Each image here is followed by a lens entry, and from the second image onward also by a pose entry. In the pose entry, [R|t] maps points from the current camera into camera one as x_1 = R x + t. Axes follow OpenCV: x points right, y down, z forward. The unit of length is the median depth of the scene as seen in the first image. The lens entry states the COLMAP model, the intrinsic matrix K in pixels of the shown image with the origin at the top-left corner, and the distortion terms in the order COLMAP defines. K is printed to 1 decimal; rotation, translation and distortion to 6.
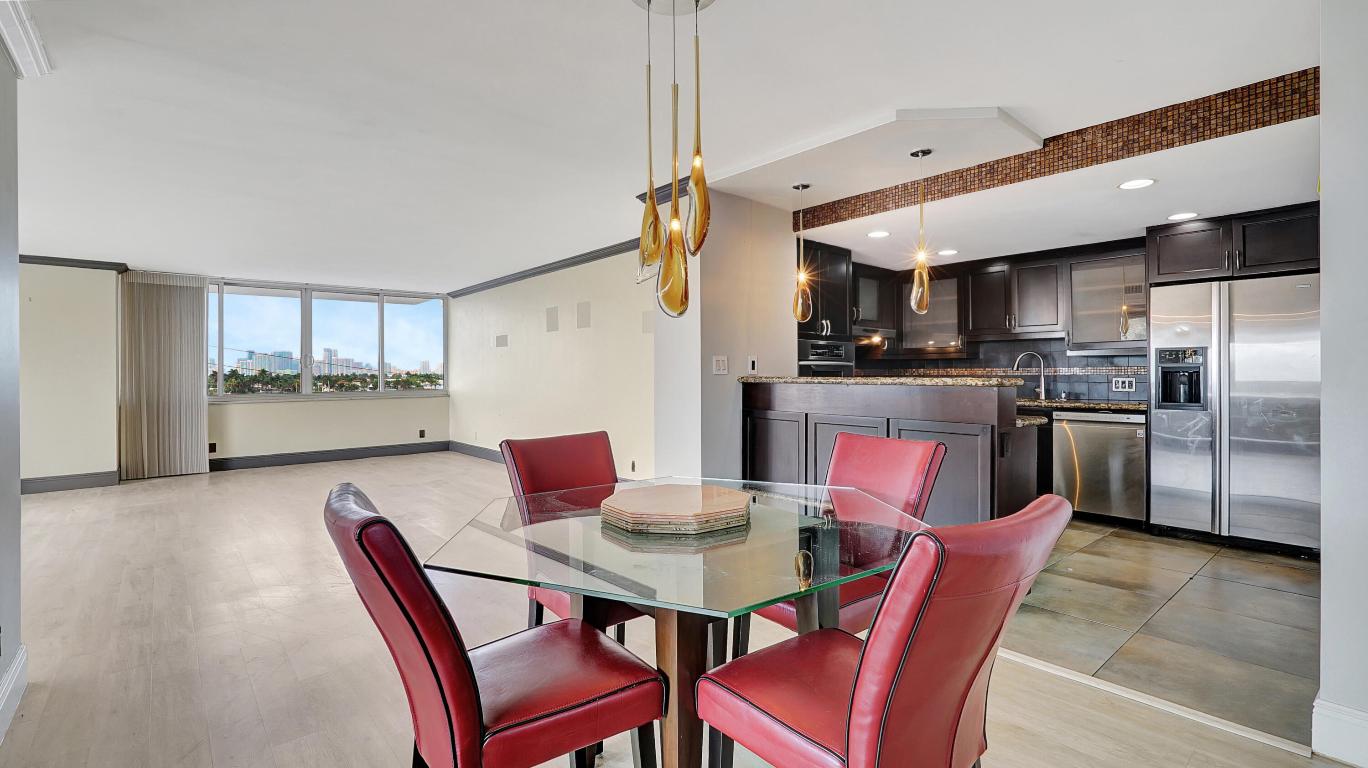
lens RADIAL K [[616.7, 0, 678.7], [0, 616.7, 375.1], [0, 0, 1]] dist [0.001046, 0.000572]
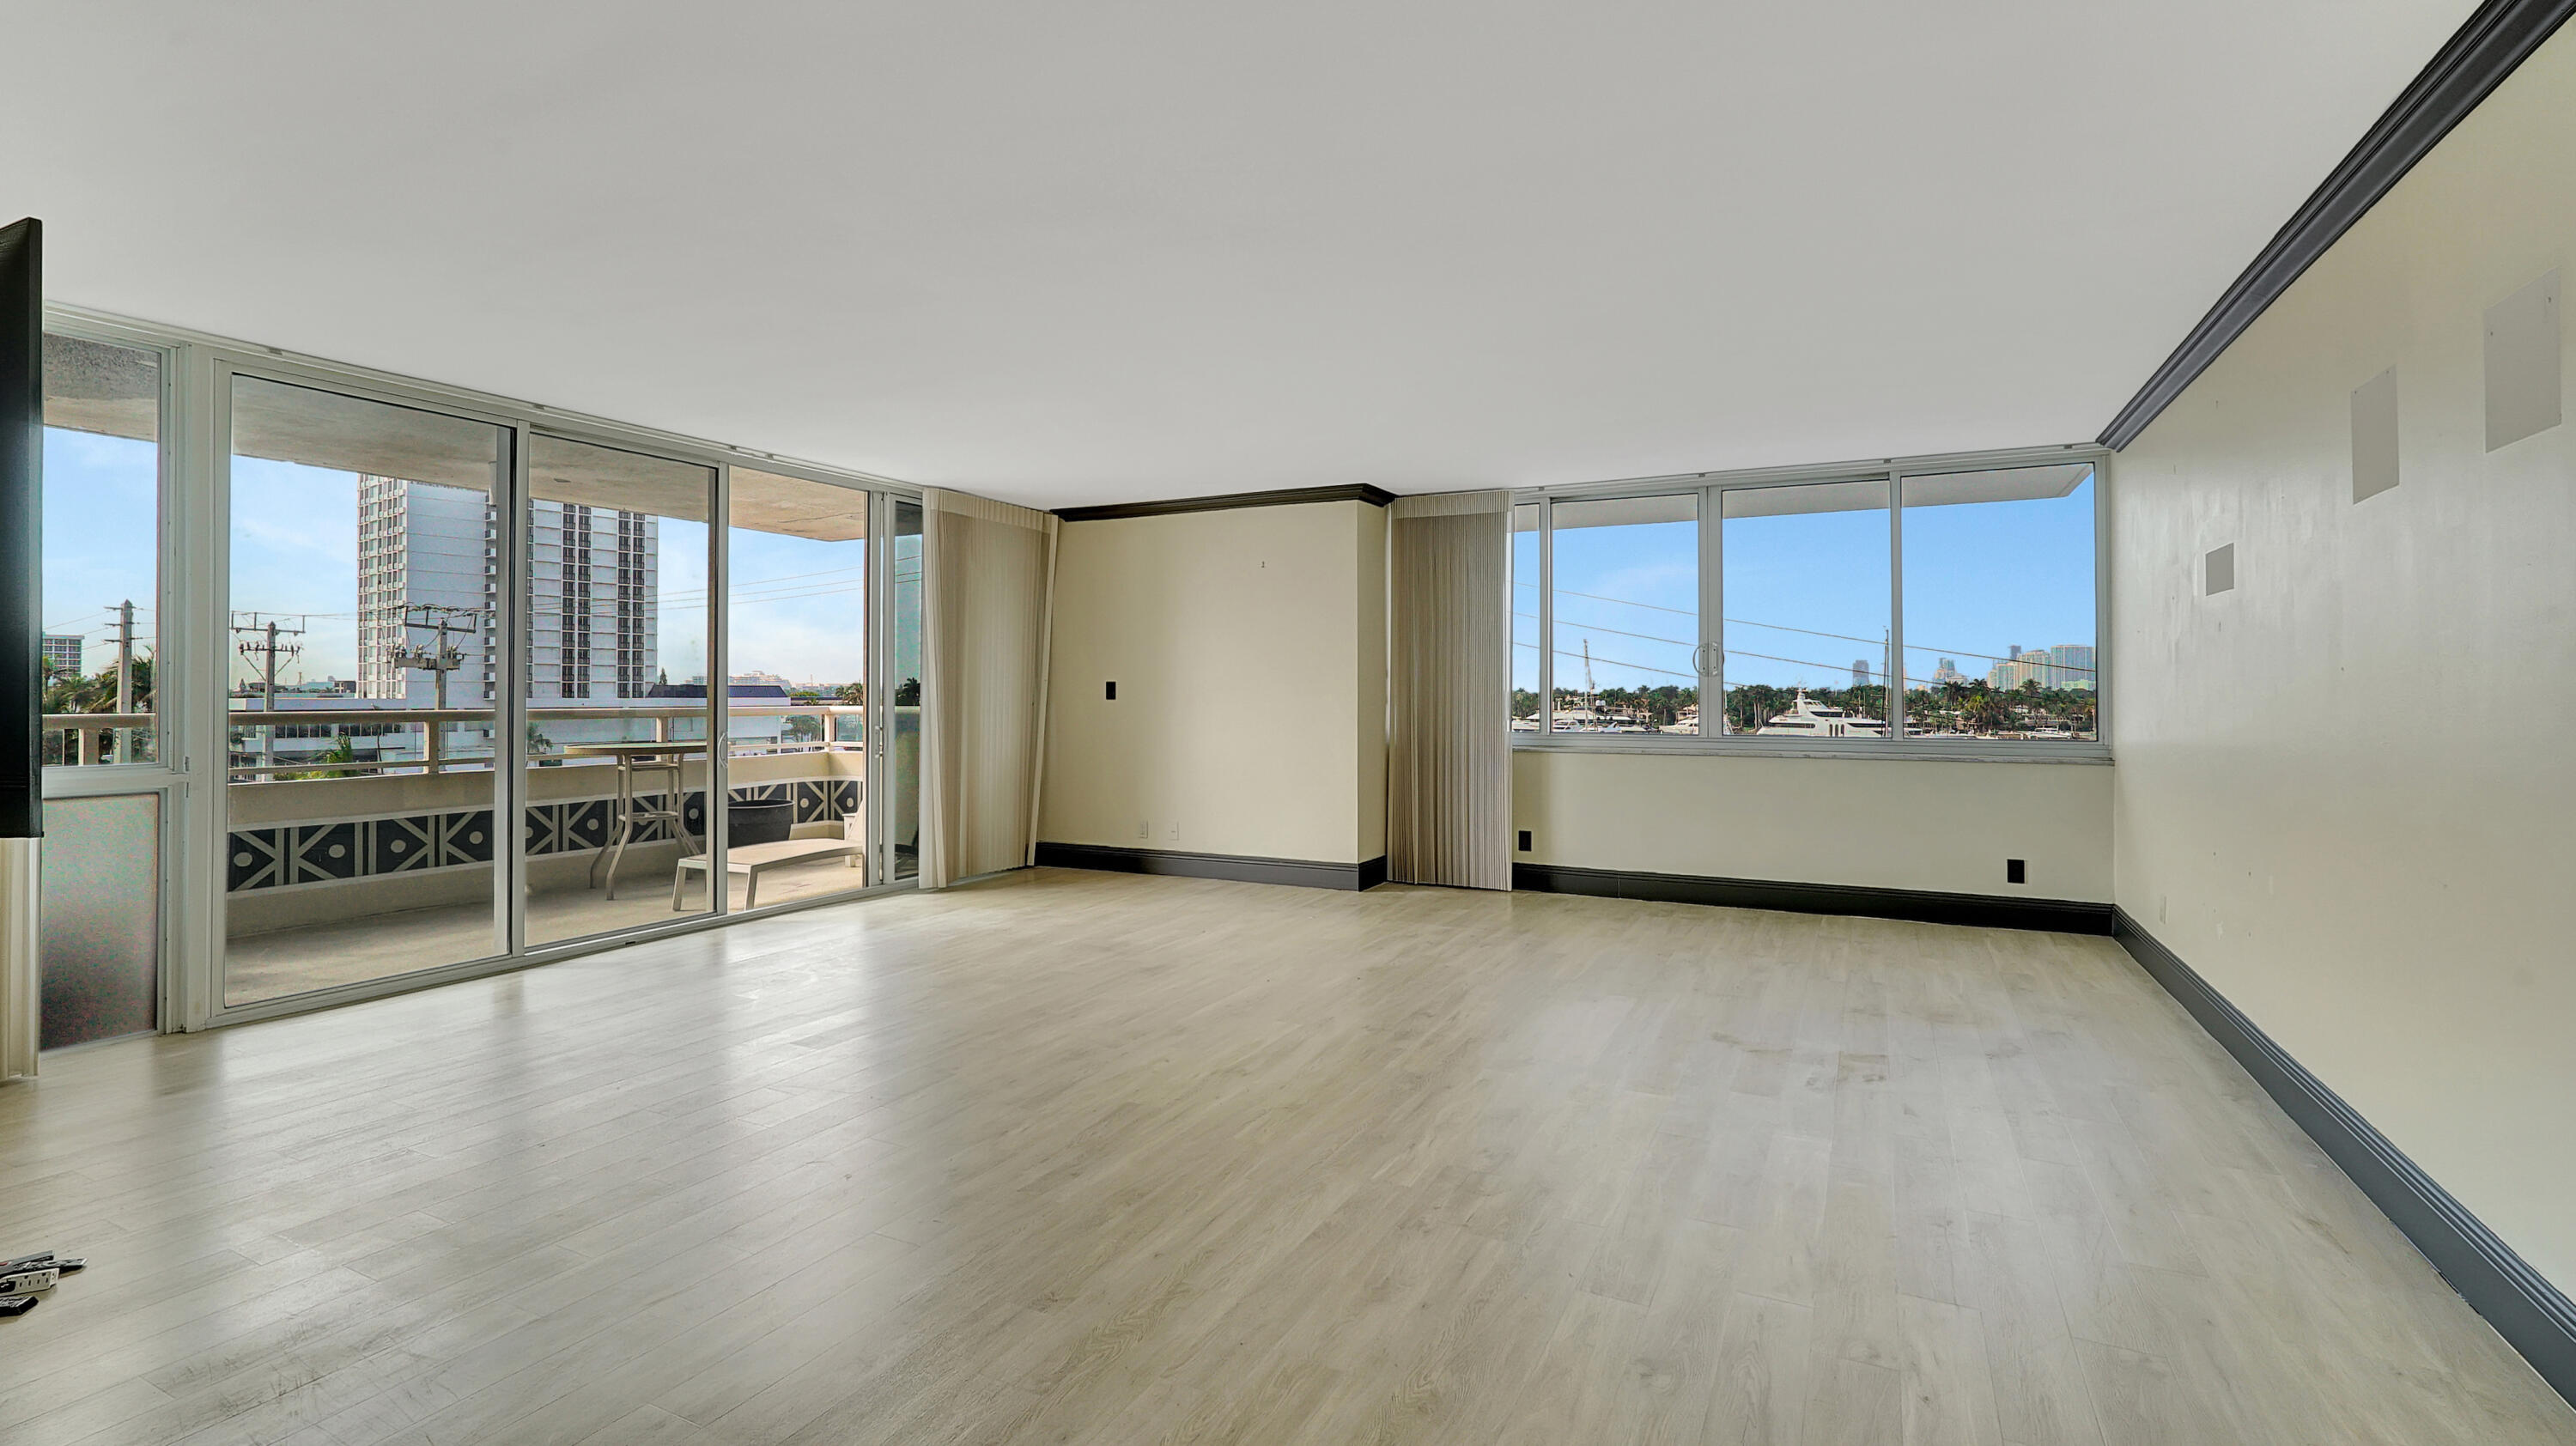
lens RADIAL K [[1161.3, 0, 1278.0], [0, 1161.3, 706.2], [0, 0, 1]] dist [0.001046, 0.000572]
pose [[0.390124, 0.020677, -0.920530, 0.012042], [-0.008151, 0.999786, 0.019003, -0.004346], [0.920726, 0.000090, 0.390209, 0.463328]]
